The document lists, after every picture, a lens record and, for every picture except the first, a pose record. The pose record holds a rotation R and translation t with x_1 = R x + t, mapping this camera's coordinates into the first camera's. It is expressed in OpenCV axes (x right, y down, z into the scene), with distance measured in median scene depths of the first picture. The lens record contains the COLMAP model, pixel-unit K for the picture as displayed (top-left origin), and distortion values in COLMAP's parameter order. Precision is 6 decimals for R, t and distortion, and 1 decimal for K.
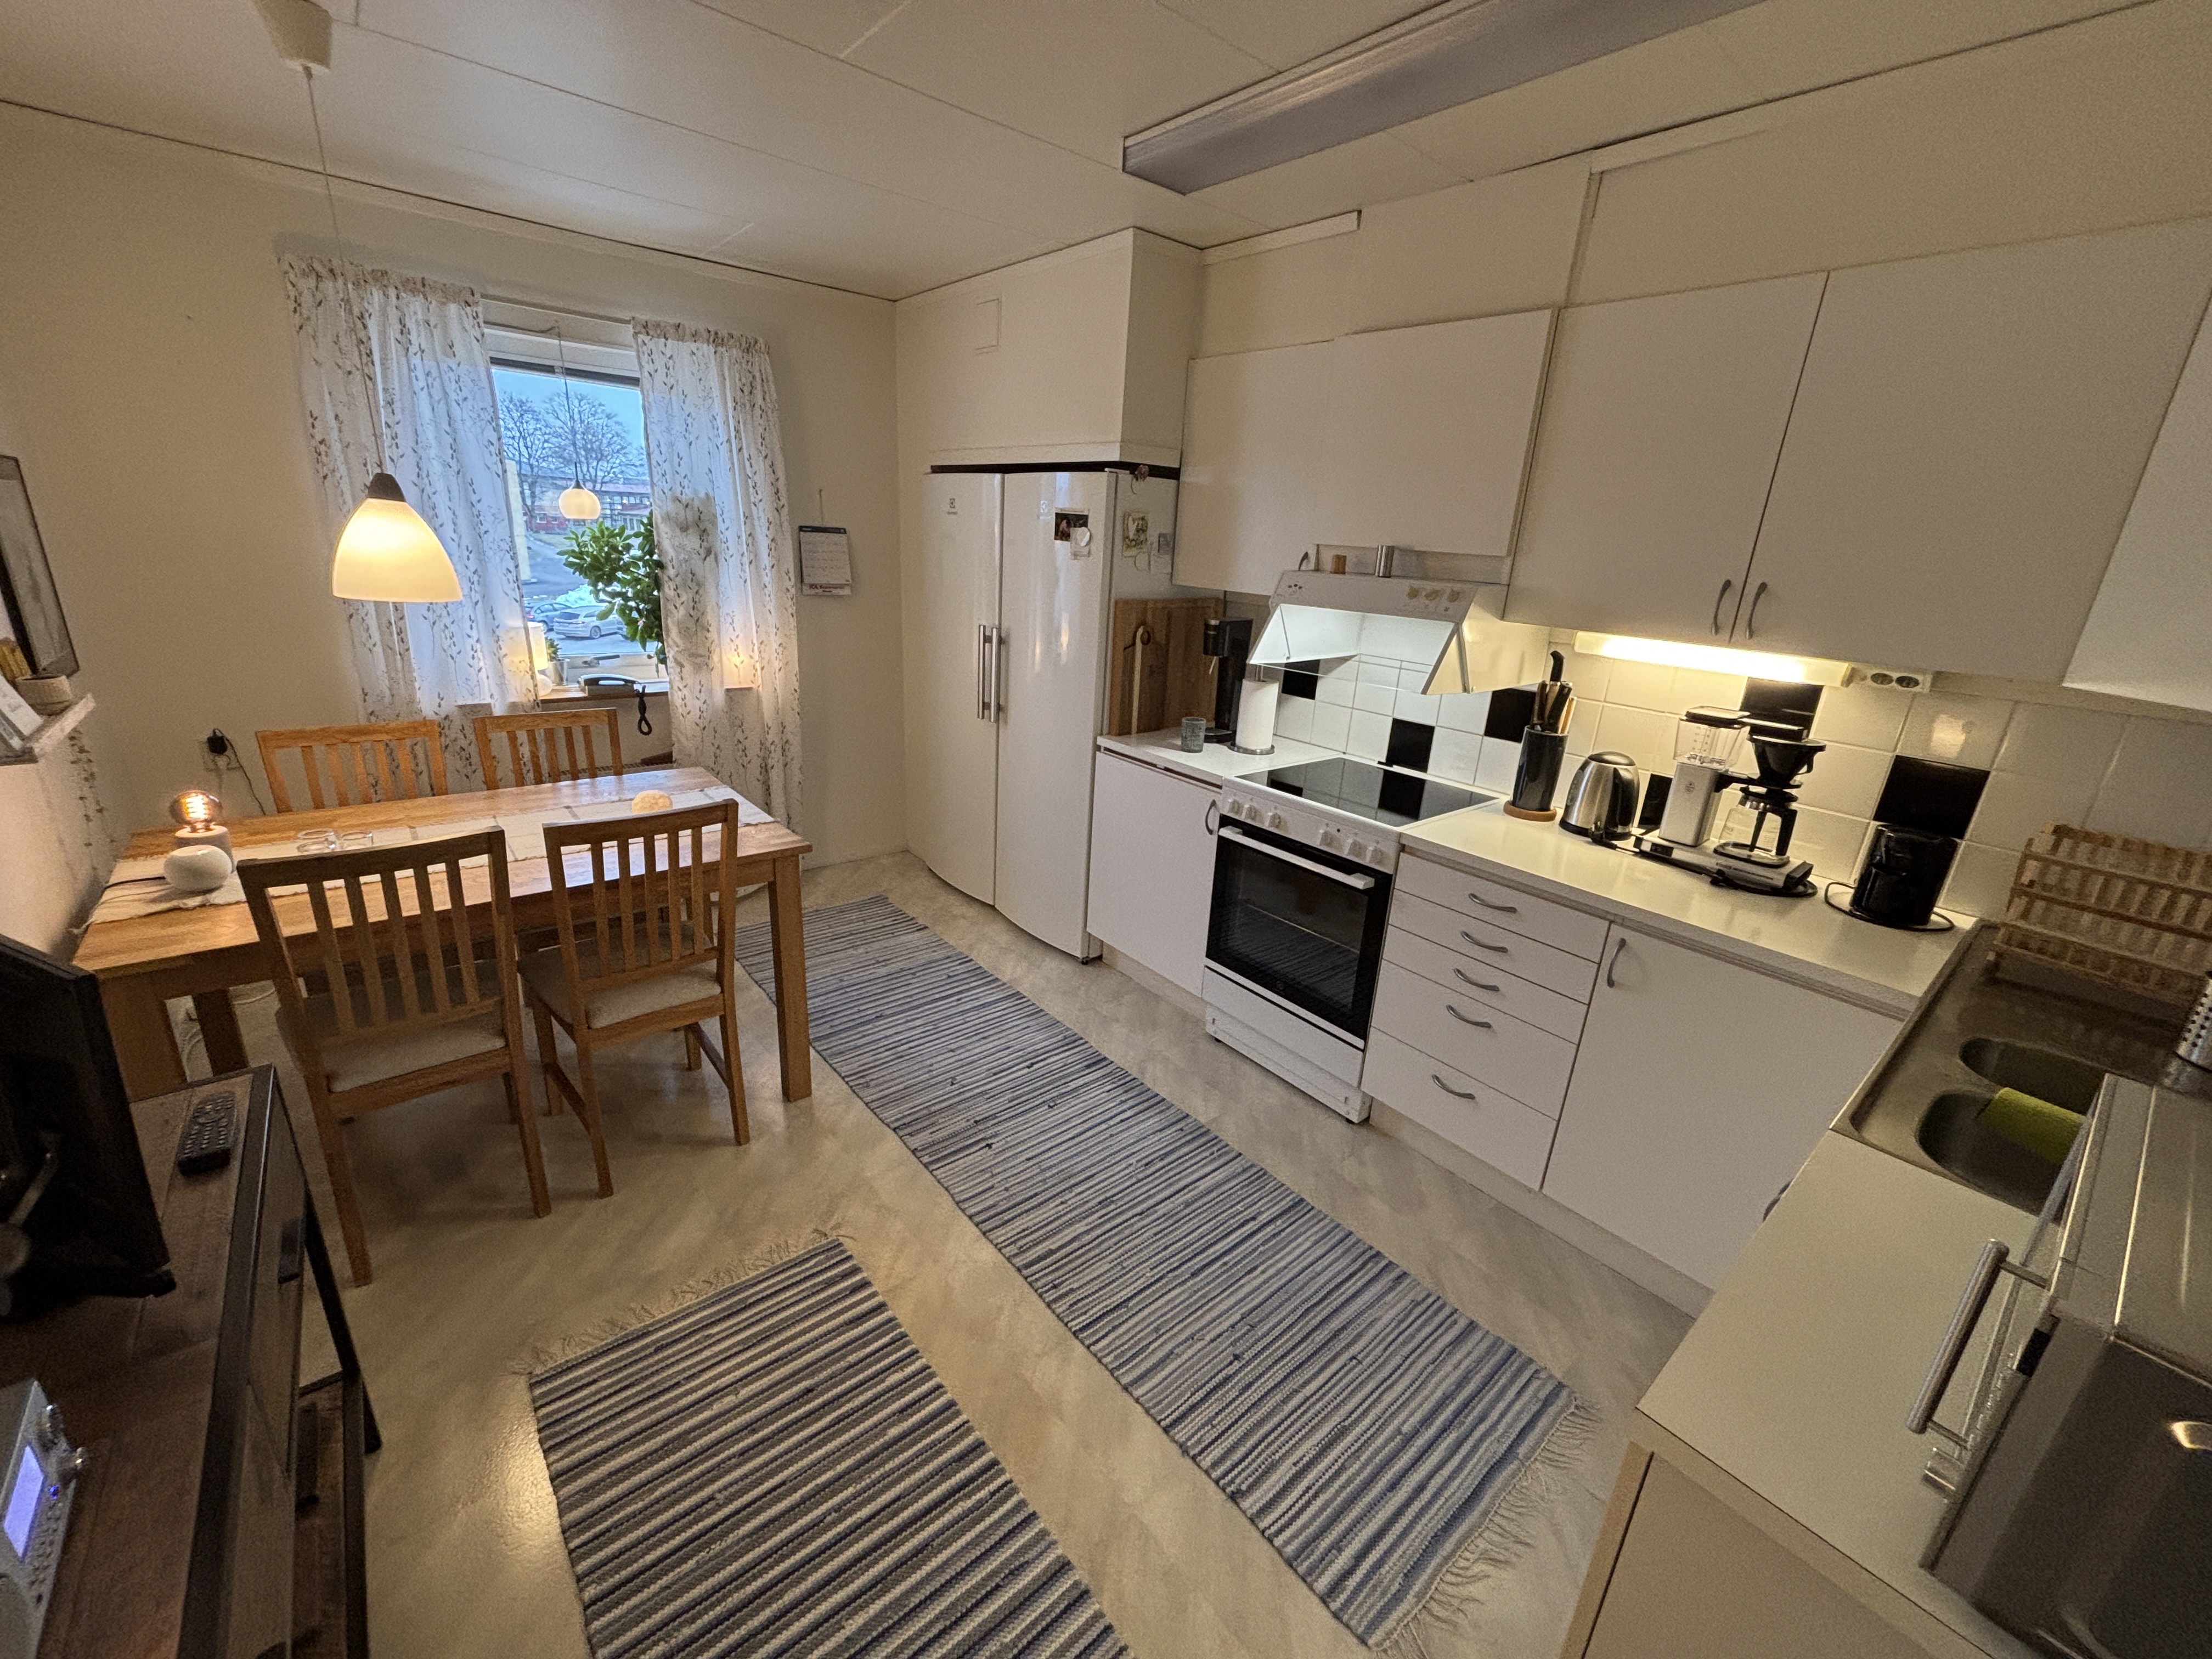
lens RADIAL K [[887.3, 0, 1112.0], [0, 887.3, 832.1], [0, 0, 1]] dist [-0.013412, 0.000084]
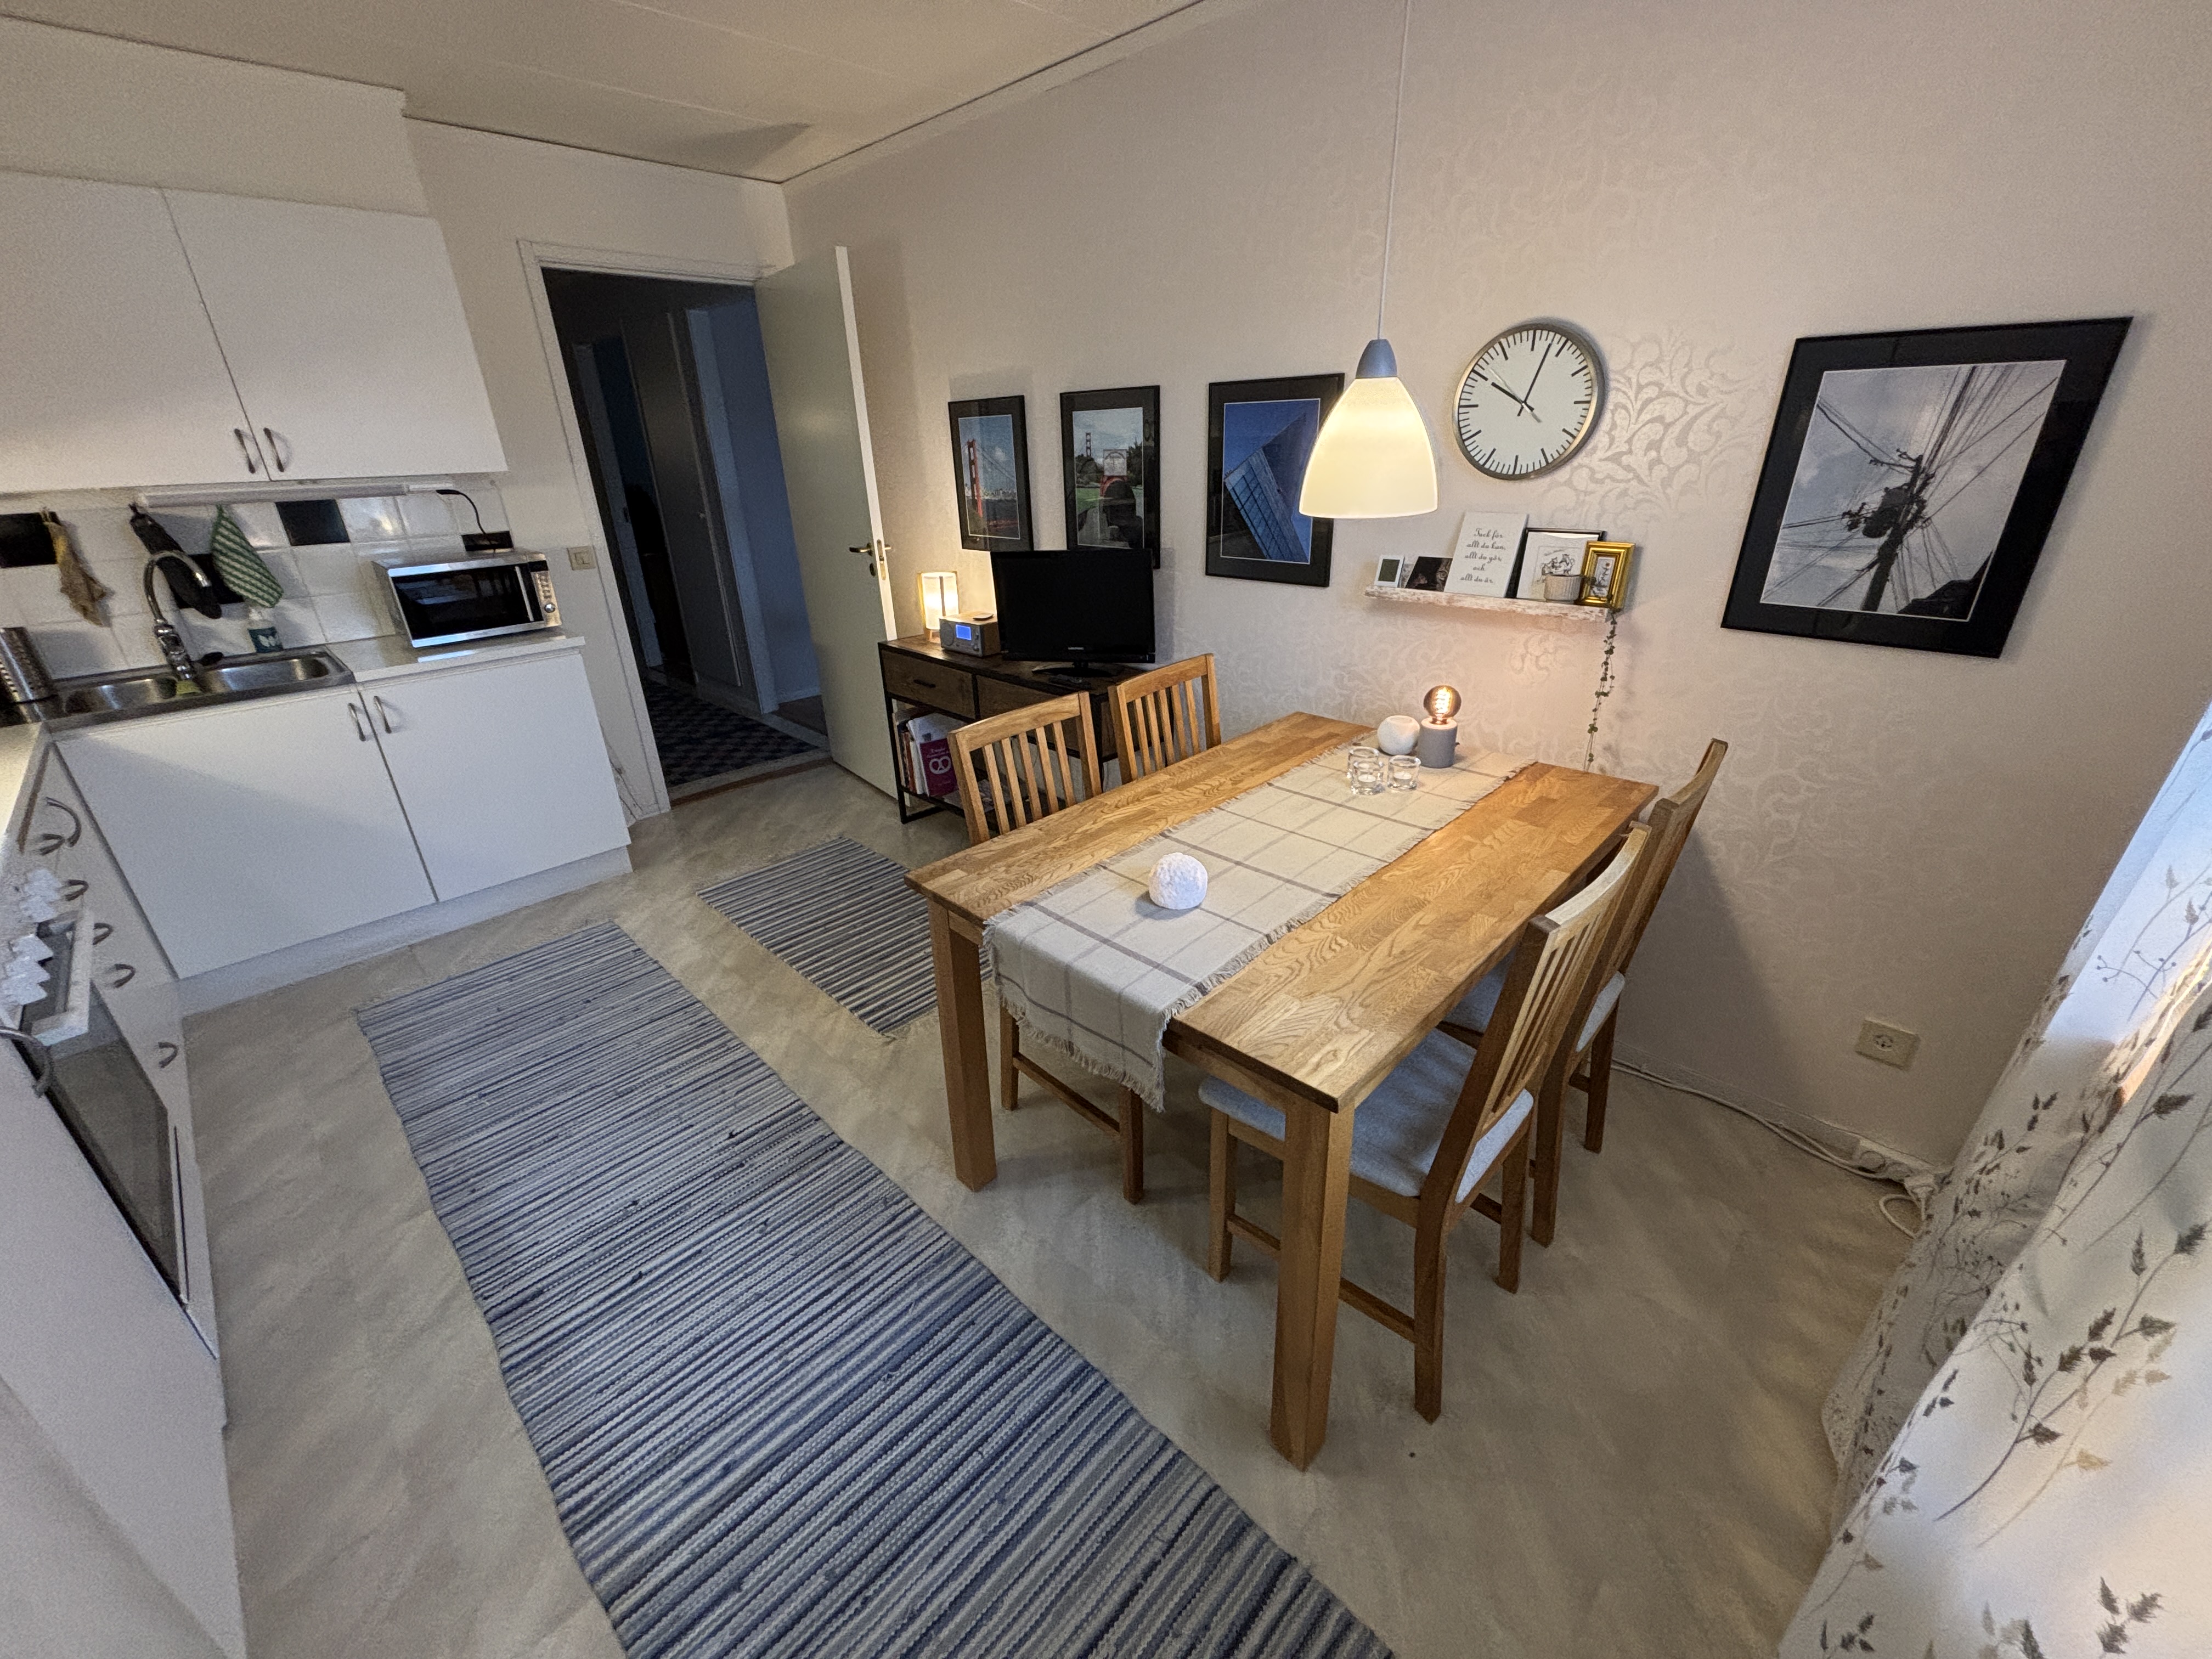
lens RADIAL K [[887.3, 0, 1112.0], [0, 887.3, 832.1], [0, 0, 1]] dist [-0.013412, 0.000084]
pose [[-0.994659, 0.008517, -0.102862, -0.431643], [-0.062618, 0.742442, 0.666977, -0.480800], [0.082050, 0.669856, -0.737944, 1.494987]]
